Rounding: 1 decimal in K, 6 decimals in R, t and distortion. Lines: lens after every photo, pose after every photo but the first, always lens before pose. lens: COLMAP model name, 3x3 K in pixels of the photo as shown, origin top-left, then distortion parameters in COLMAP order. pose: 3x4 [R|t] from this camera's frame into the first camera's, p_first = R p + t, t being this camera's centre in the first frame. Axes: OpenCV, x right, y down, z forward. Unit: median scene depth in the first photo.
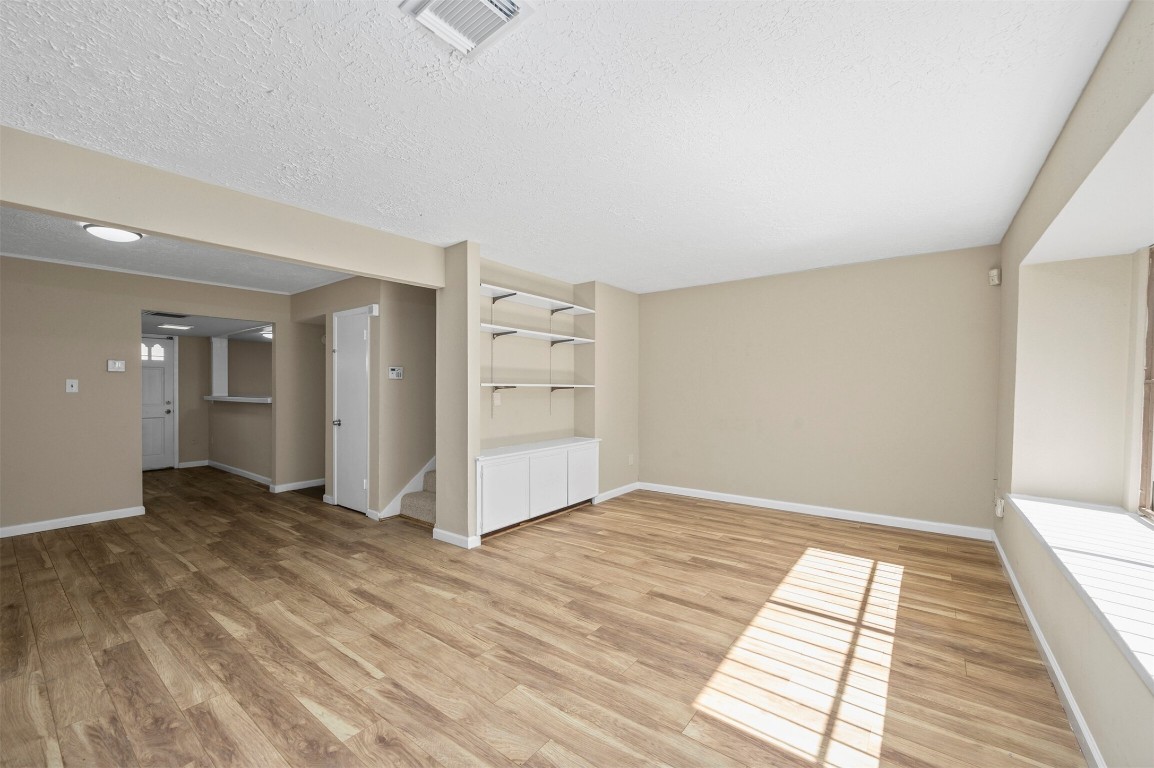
lens RADIAL K [[464.7, 0, 577.0], [0, 464.7, 379.3], [0, 0, 1]] dist [0.000776, -0.000519]
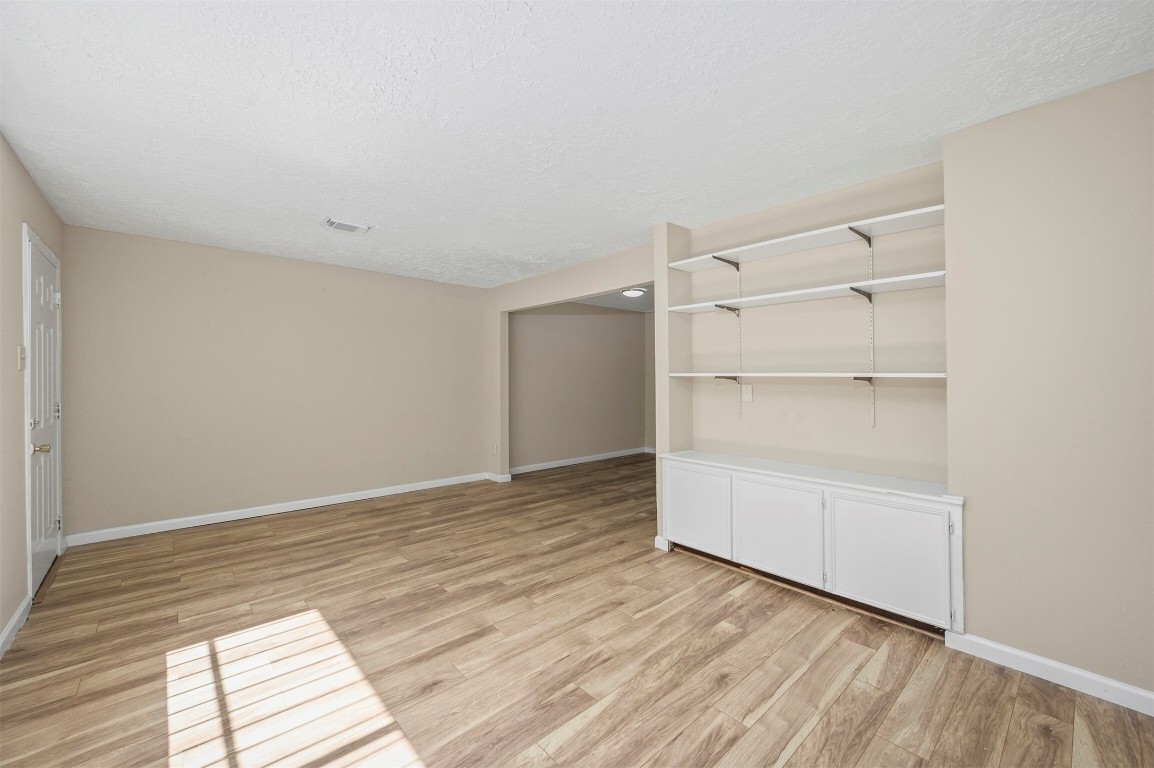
lens RADIAL K [[464.7, 0, 579.1], [0, 464.7, 377.8], [0, 0, 1]] dist [0.000776, -0.000519]
pose [[-0.194957, 0.002409, -0.980809, 0.962851], [0.019070, 0.999817, -0.001335, 0.019798], [0.980626, -0.018964, -0.194968, 1.360079]]
